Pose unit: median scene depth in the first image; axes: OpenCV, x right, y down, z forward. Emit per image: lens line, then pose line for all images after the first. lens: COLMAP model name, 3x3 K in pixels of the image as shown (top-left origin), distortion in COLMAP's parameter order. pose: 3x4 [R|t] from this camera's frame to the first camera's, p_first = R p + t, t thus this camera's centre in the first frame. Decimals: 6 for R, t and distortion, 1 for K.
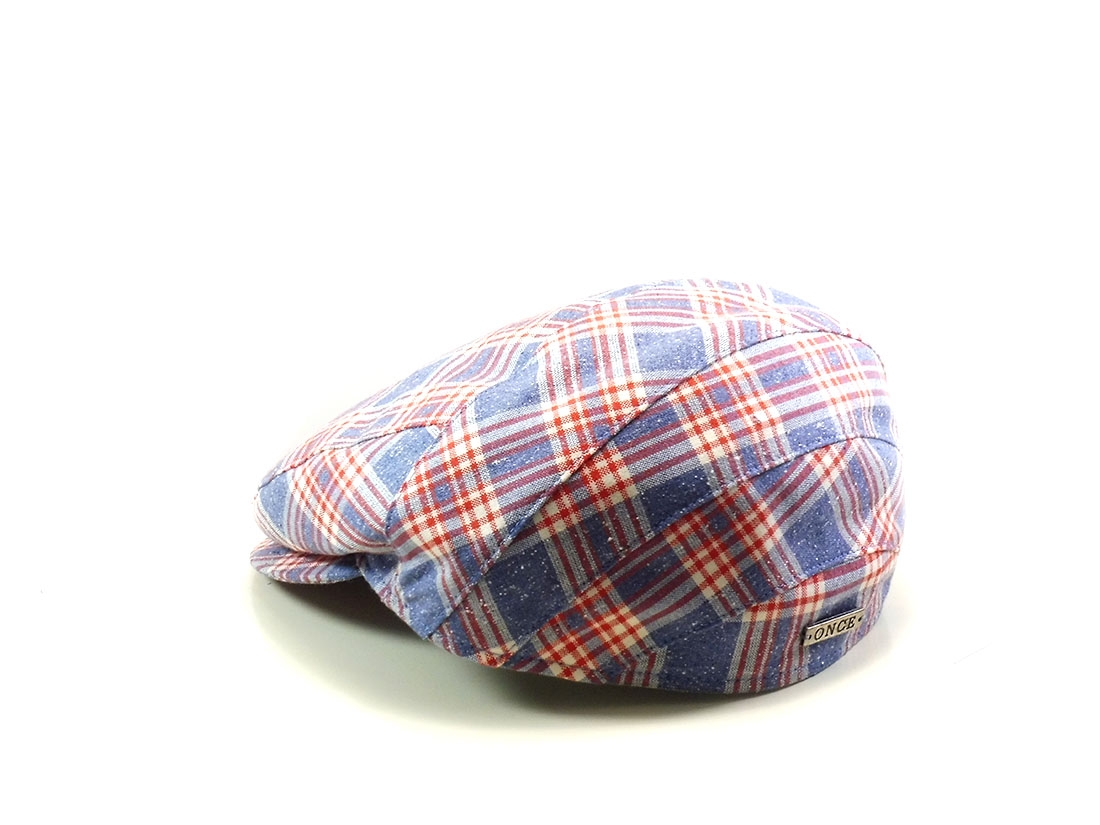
lens RADIAL K [[2495.2, 0, 550.1], [0, 2495.2, 416.2], [0, 0, 1]] dist [0.674127, 0.000000]
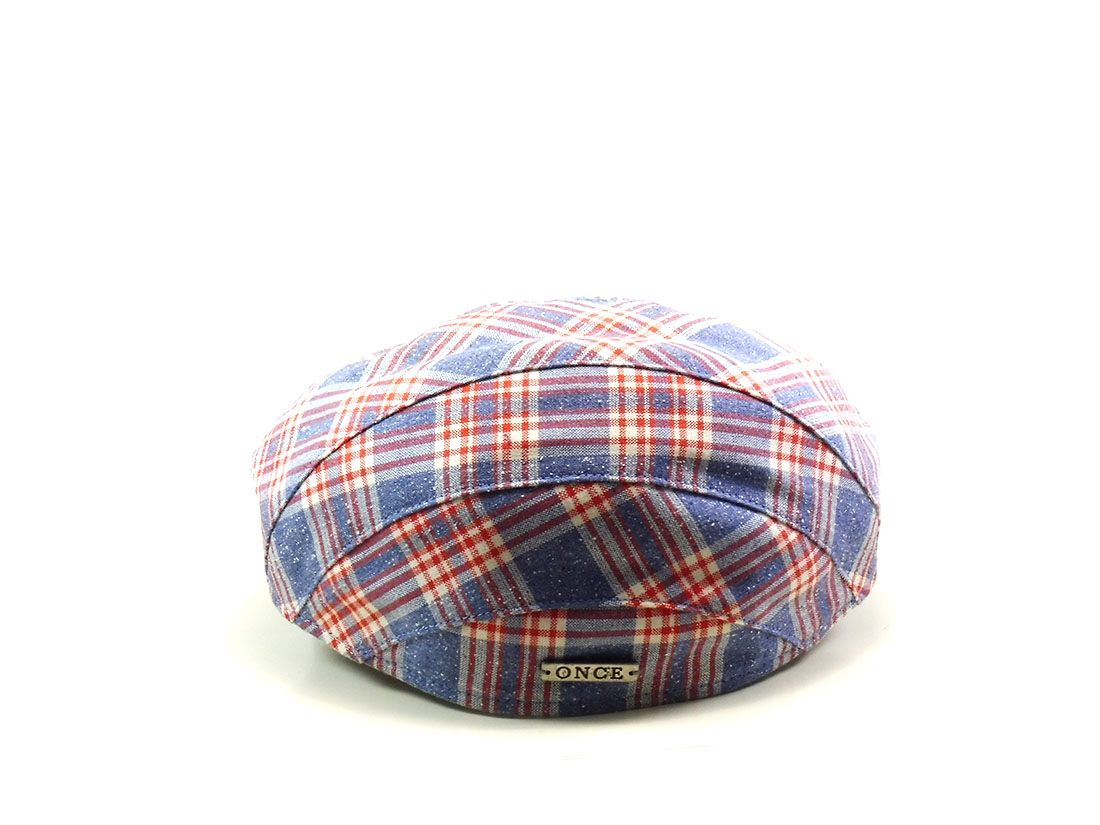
lens RADIAL K [[2495.2, 0, 547.7], [0, 2495.2, 409.8], [0, 0, 1]] dist [0.674127, 0.000000]
pose [[0.736572, 0.185126, -0.650531, 0.727882], [-0.187502, 0.980005, 0.066584, -0.077604], [0.649850, 0.072932, 0.756555, 0.265184]]
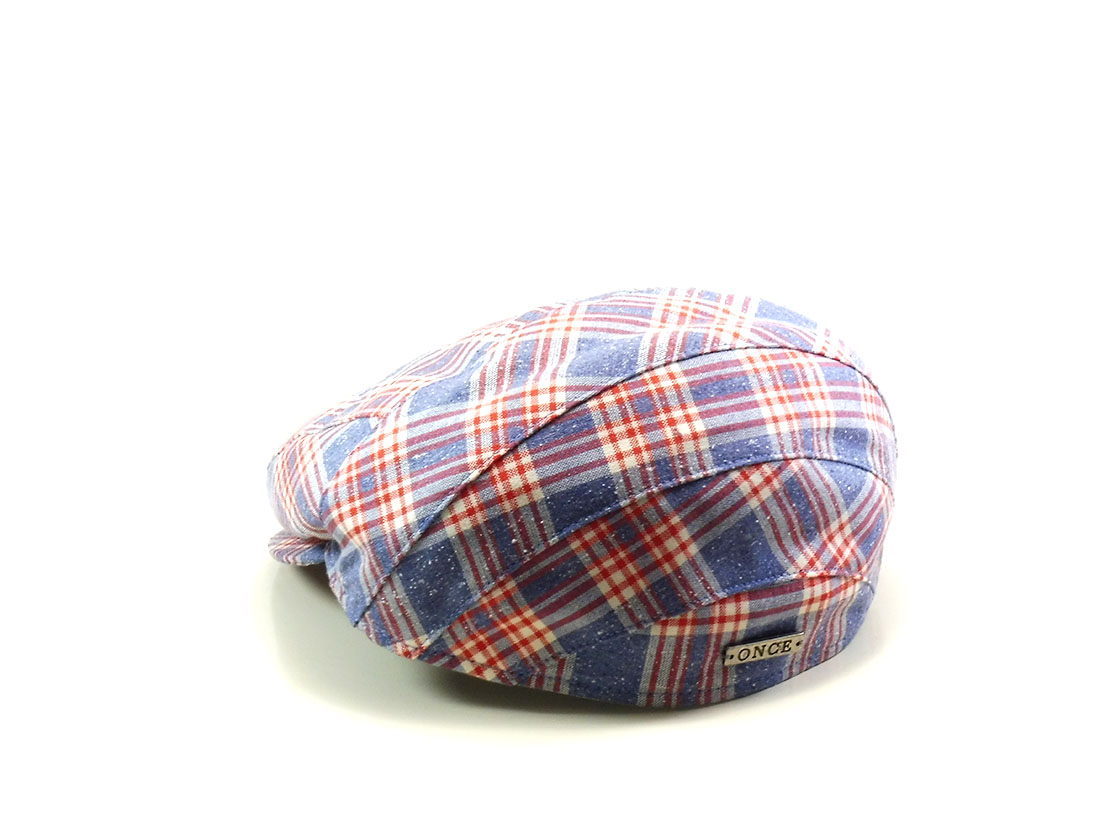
lens RADIAL K [[2495.2, 0, 550.7], [0, 2495.2, 407.7], [0, 0, 1]] dist [0.674127, 0.000000]
pose [[0.969637, 0.064877, -0.235787, 0.264850], [-0.065621, 0.997834, 0.004699, -0.009564], [0.235581, 0.010916, 0.971793, 0.028665]]
